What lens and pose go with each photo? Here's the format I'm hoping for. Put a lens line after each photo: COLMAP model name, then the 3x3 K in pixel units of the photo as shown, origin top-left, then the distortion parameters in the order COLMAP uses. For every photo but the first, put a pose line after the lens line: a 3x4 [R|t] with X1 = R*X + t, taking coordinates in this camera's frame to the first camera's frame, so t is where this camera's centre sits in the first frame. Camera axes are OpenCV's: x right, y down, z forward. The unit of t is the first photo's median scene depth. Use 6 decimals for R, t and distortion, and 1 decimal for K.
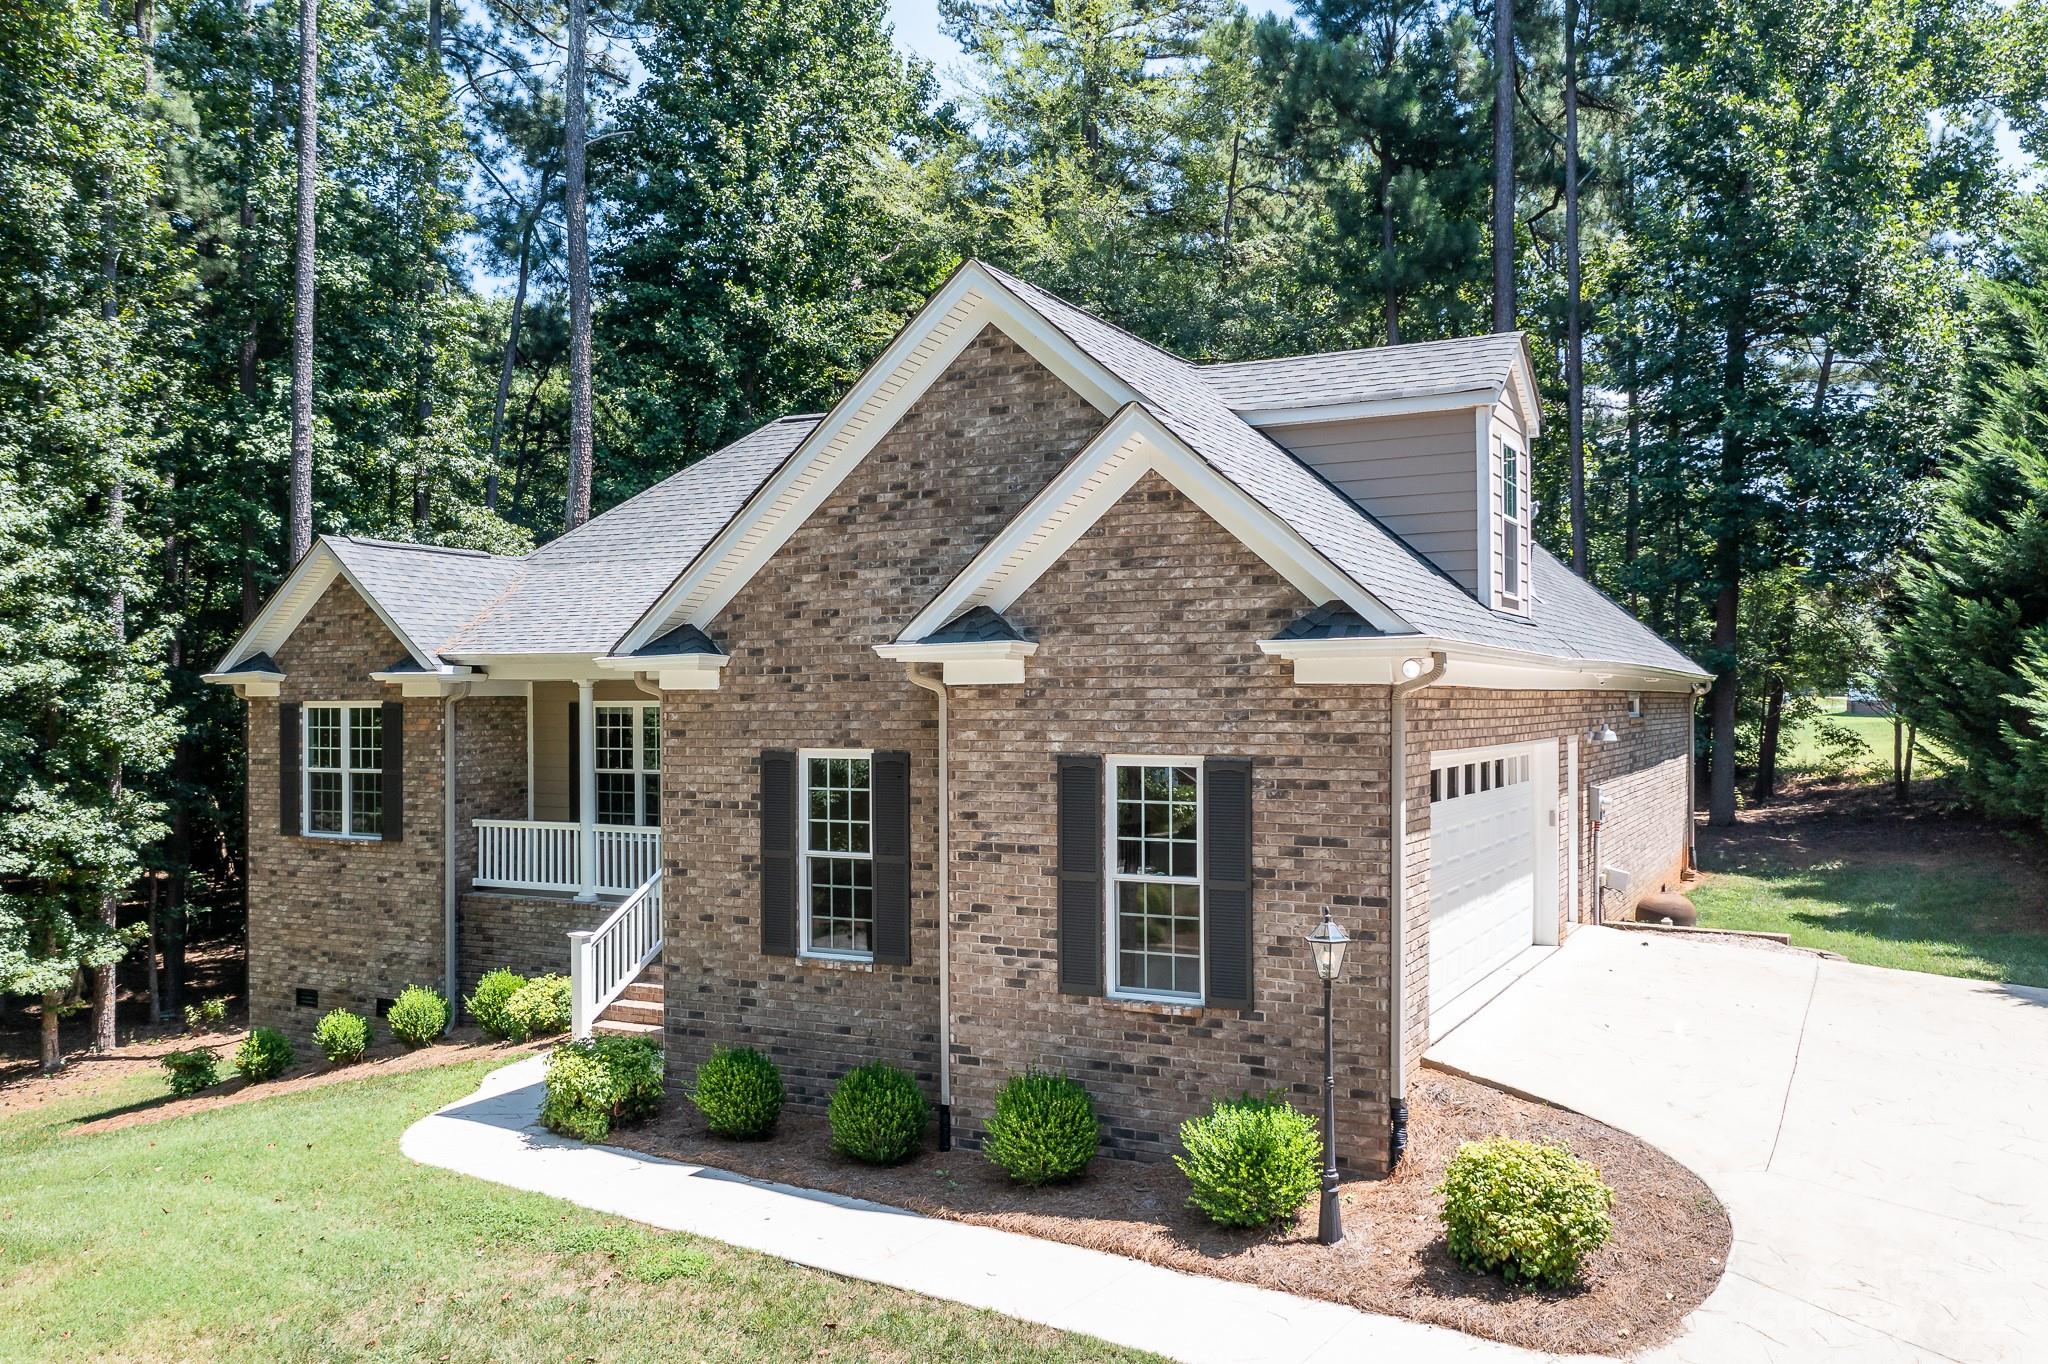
lens RADIAL K [[1623.4, 0, 1024.0], [0, 1623.4, 682.0], [0, 0, 1]] dist [-0.009601, -0.003240]
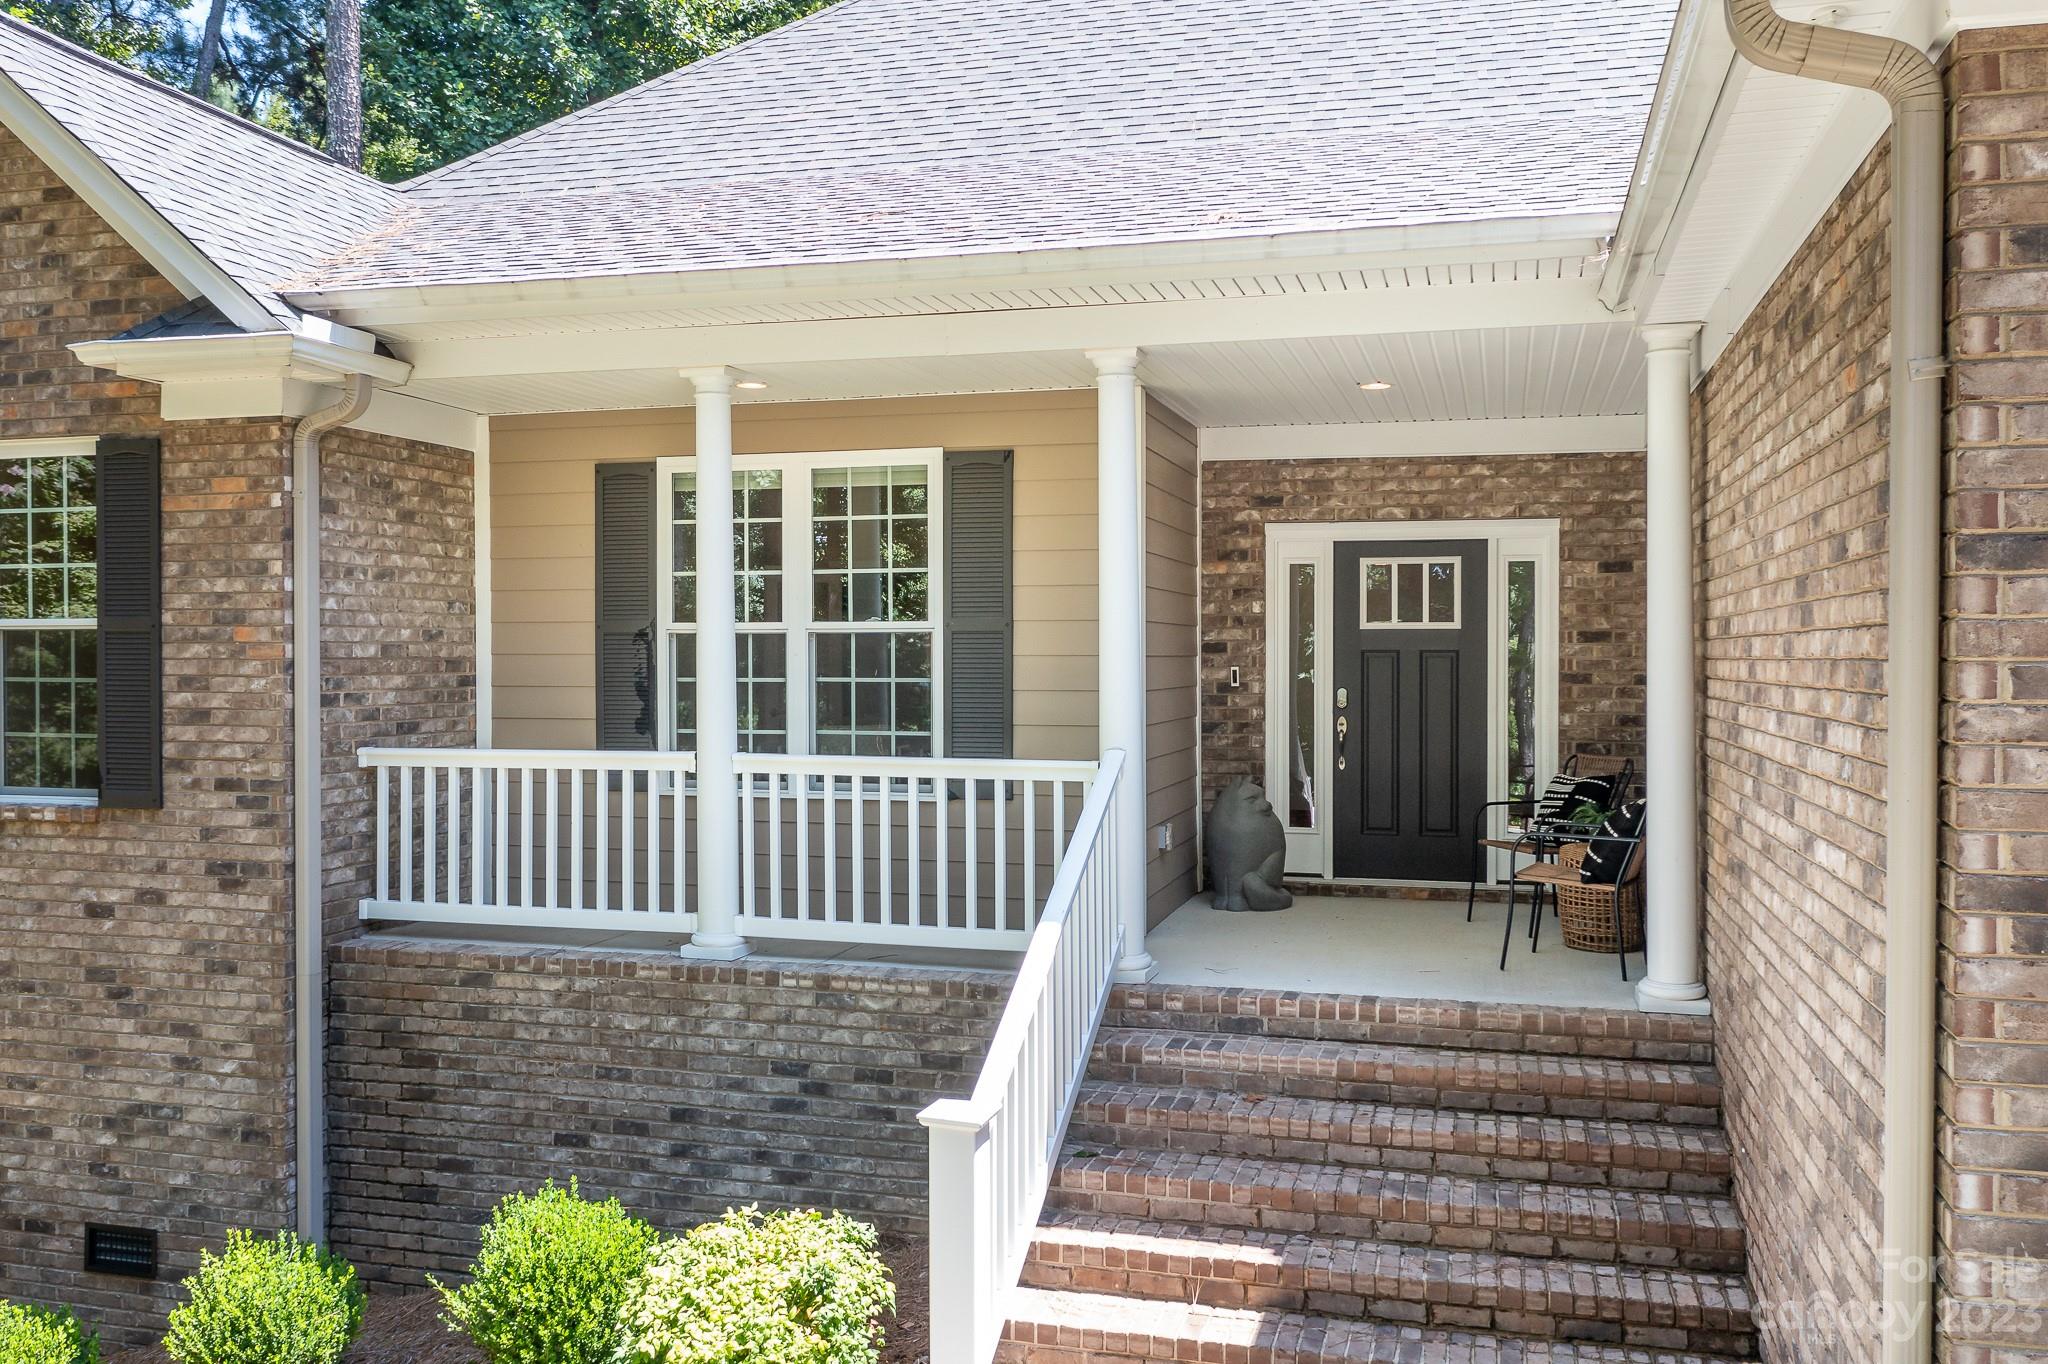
lens RADIAL K [[1646.5, 0, 1024.0], [0, 1646.5, 682.0], [0, 0, 1]] dist [0.013680, 0.008188]
pose [[0.979174, -0.000094, 0.203023, -0.268131], [-0.005720, 0.999590, 0.028053, 0.057725], [-0.202942, -0.028630, 0.978772, 0.590655]]
